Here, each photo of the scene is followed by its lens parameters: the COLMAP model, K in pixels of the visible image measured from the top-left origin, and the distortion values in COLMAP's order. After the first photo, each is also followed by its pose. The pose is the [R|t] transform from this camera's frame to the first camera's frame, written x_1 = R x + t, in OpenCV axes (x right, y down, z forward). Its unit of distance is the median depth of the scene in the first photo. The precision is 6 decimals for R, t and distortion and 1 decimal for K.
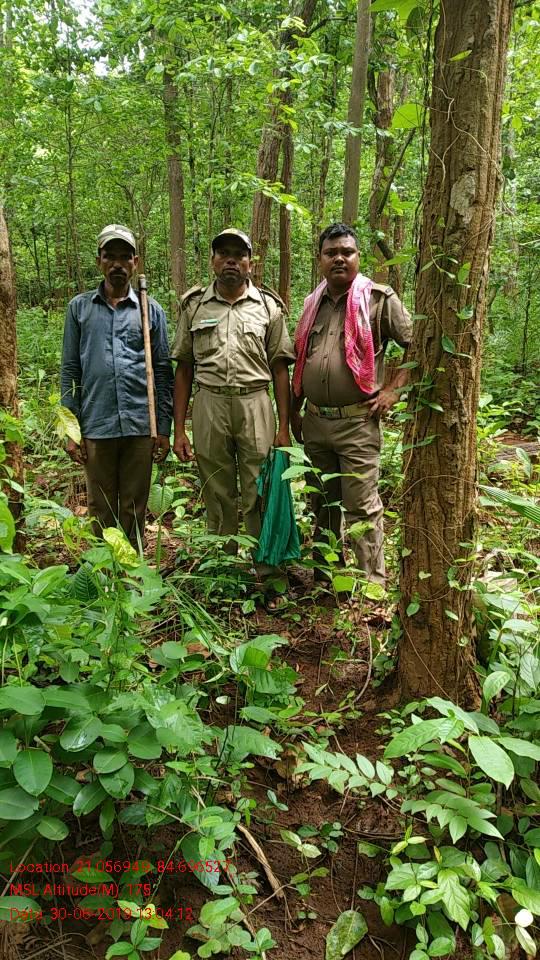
lens RADIAL K [[760.8, 0, 271.3], [0, 760.8, 512.6], [0, 0, 1]] dist [0.027208, -0.155867]
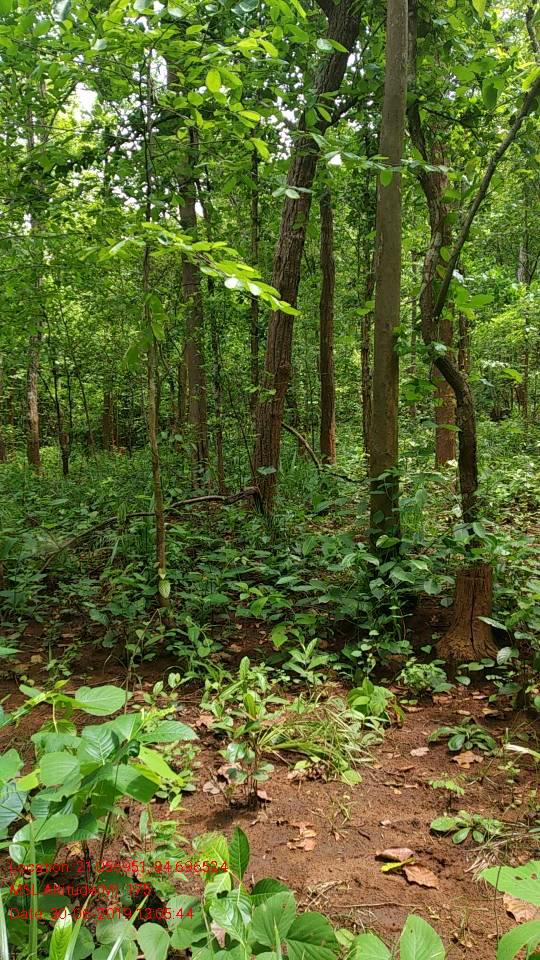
lens RADIAL K [[760.8, 0, 271.3], [0, 760.8, 512.6], [0, 0, 1]] dist [0.027208, -0.155867]
pose [[0.995680, -0.024191, -0.089641, 0.056535], [0.008998, 0.986058, -0.166160, -0.125256], [0.092411, 0.164636, 0.982016, 0.381129]]
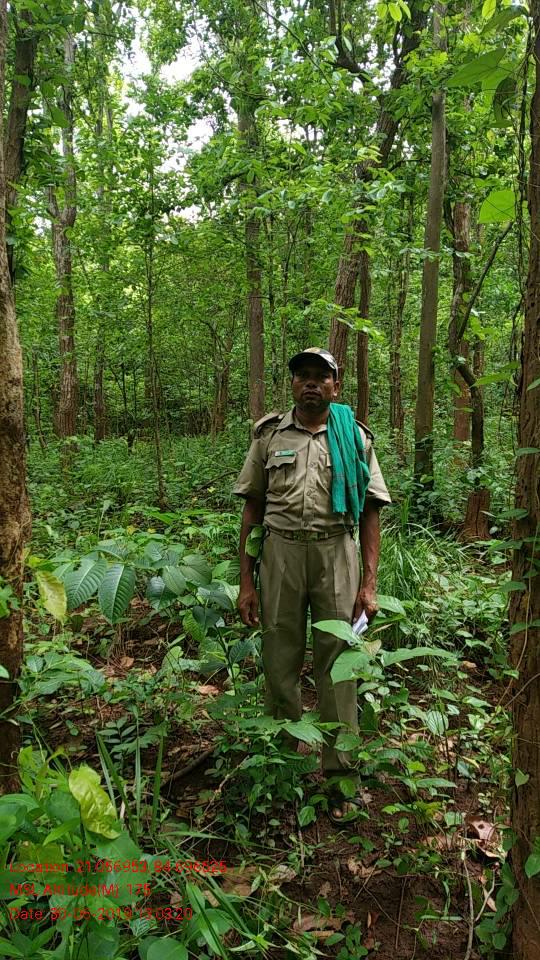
lens RADIAL K [[760.8, 0, 271.3], [0, 760.8, 512.6], [0, 0, 1]] dist [0.027208, -0.155867]
pose [[0.994460, -0.004161, -0.105034, 0.004758], [-0.012714, 0.987120, -0.159476, -0.015922], [0.104345, 0.159928, 0.981598, 0.054985]]
